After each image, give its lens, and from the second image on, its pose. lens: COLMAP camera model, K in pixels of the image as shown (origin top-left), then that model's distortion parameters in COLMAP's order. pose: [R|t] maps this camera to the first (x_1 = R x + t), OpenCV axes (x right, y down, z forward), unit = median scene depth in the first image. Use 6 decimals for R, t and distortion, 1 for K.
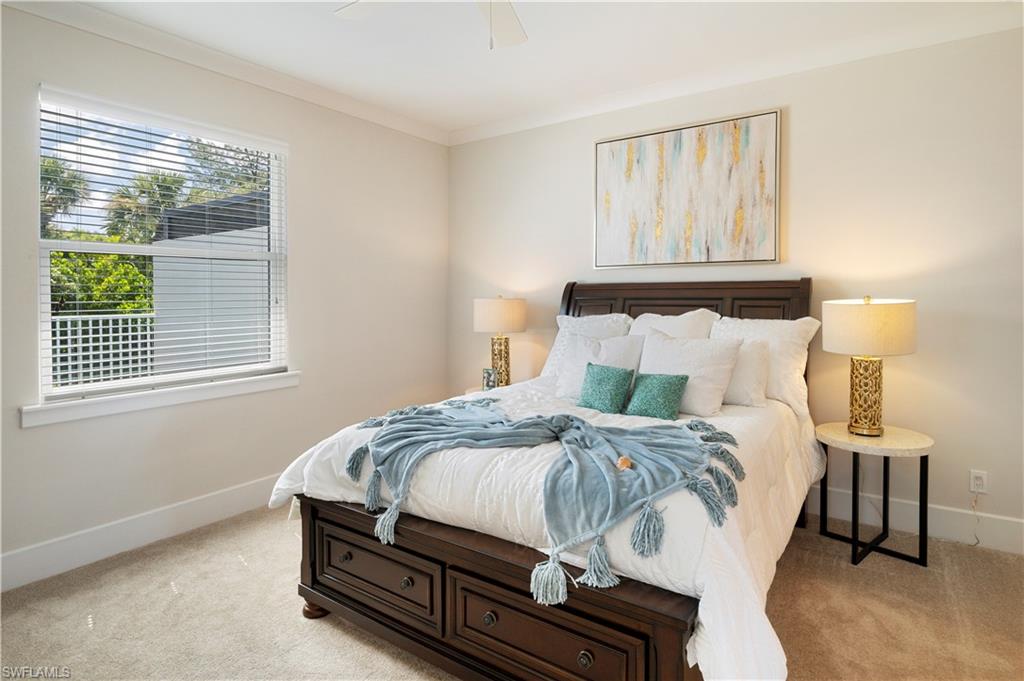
lens RADIAL K [[537.0, 0, 517.4], [0, 537.0, 296.0], [0, 0, 1]] dist [-0.002263, -0.000232]
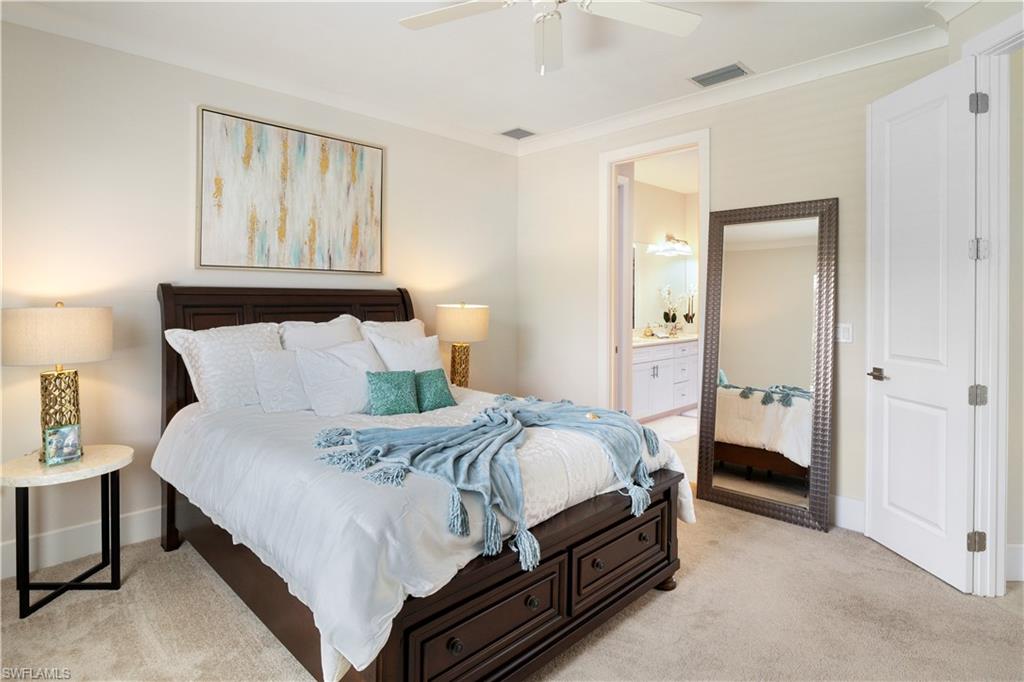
lens RADIAL K [[550.7, 0, 512.4], [0, 550.7, 303.2], [0, 0, 1]] dist [-0.000907, -0.000629]
pose [[0.187571, 0.000284, 0.982251, -0.637937], [0.003273, 0.999994, -0.000914, 0.003123], [-0.982246, 0.003386, 0.187569, 0.460459]]
